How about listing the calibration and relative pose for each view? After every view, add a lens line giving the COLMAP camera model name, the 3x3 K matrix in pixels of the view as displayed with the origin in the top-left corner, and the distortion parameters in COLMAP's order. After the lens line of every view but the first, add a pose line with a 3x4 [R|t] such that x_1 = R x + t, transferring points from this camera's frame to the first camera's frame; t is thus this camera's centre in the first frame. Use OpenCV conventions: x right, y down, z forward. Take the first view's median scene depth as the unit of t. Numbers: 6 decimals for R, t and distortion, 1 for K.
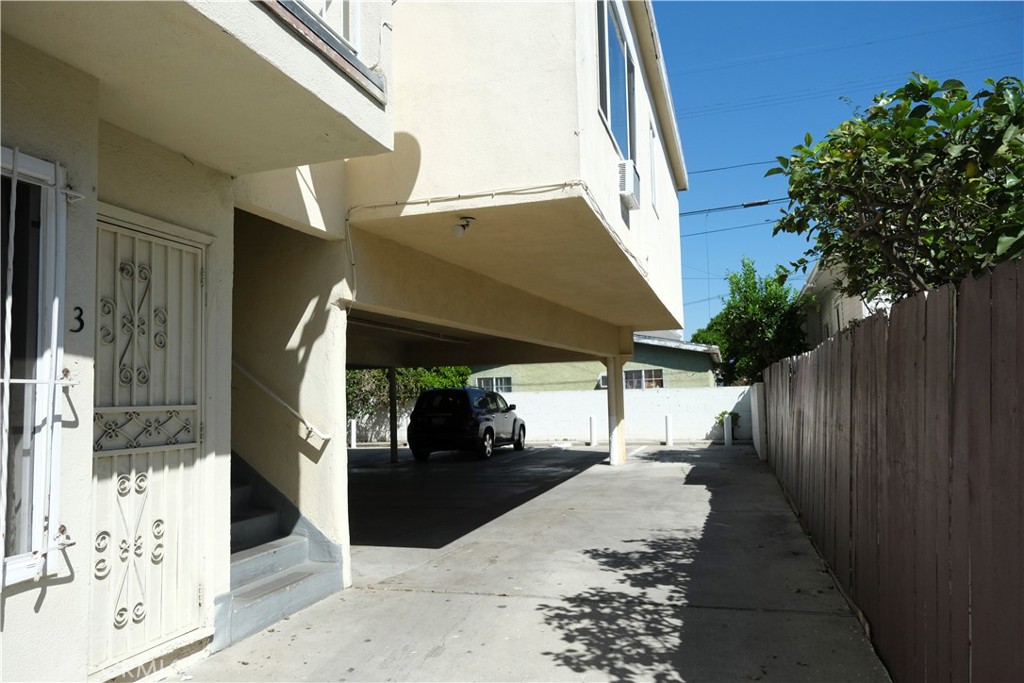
lens RADIAL K [[687.7, 0, 512.0], [0, 687.7, 341.5], [0, 0, 1]] dist [0.003613, 0.000201]
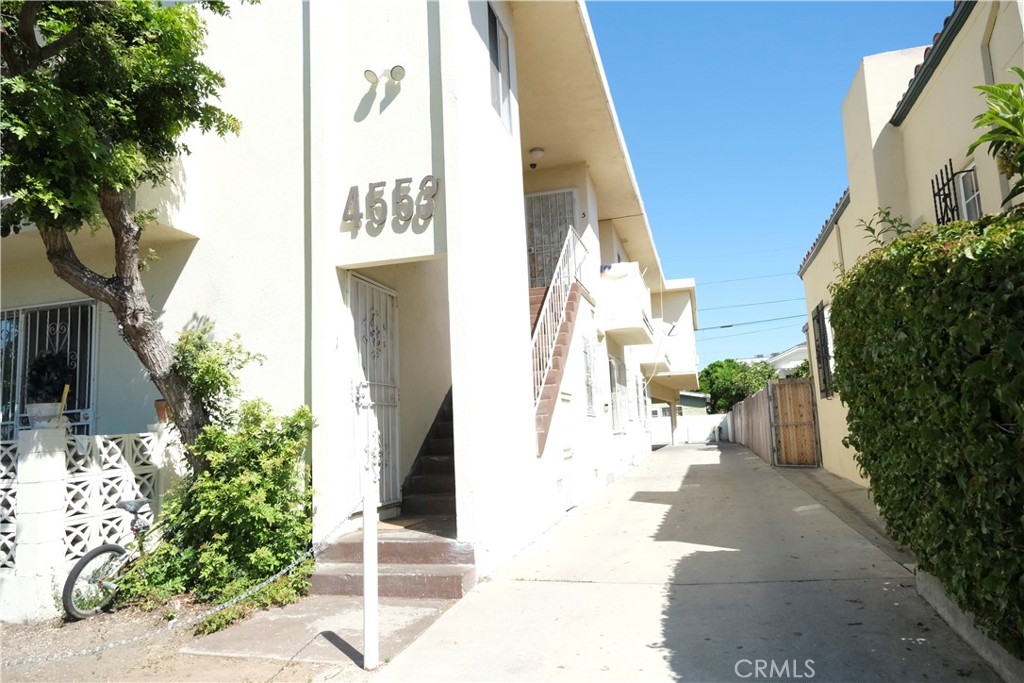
lens RADIAL K [[700.9, 0, 512.0], [0, 700.9, 341.5], [0, 0, 1]] dist [-0.041602, -0.000160]
pose [[0.999125, -0.009094, 0.040828, -0.467165], [0.011330, 0.998429, -0.054878, -0.054947], [-0.040264, 0.055293, 0.997658, -1.317835]]
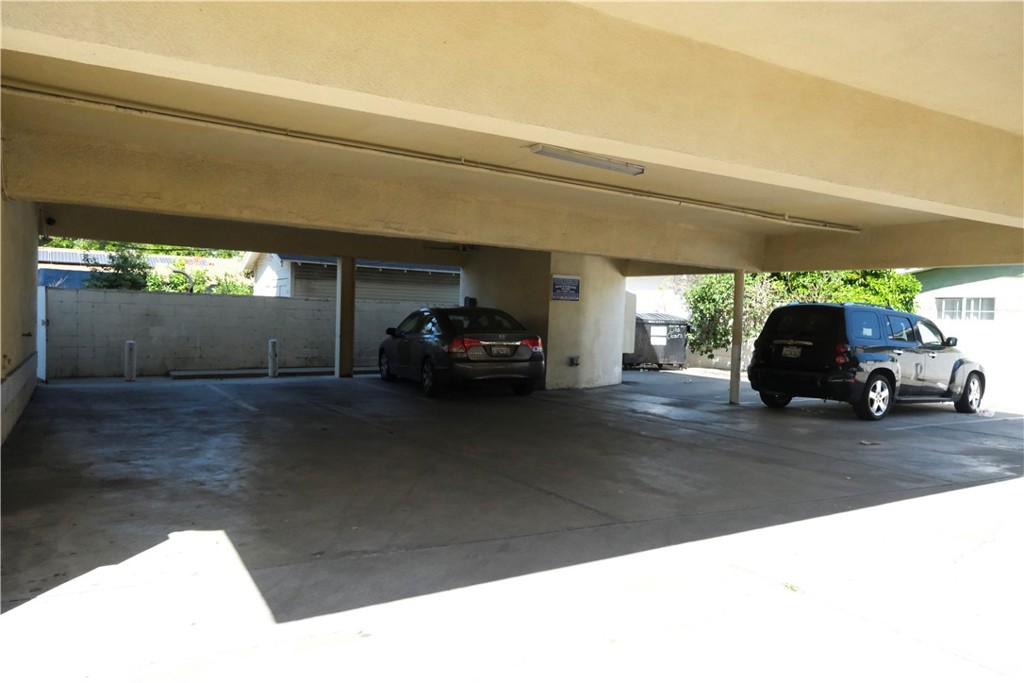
lens RADIAL K [[700.9, 0, 512.0], [0, 700.9, 341.5], [0, 0, 1]] dist [-0.041602, -0.000160]
pose [[0.751830, 0.072793, -0.655327, 0.108501], [0.000420, 0.993834, 0.110876, 0.027945], [0.659357, -0.083635, 0.747164, 0.287755]]
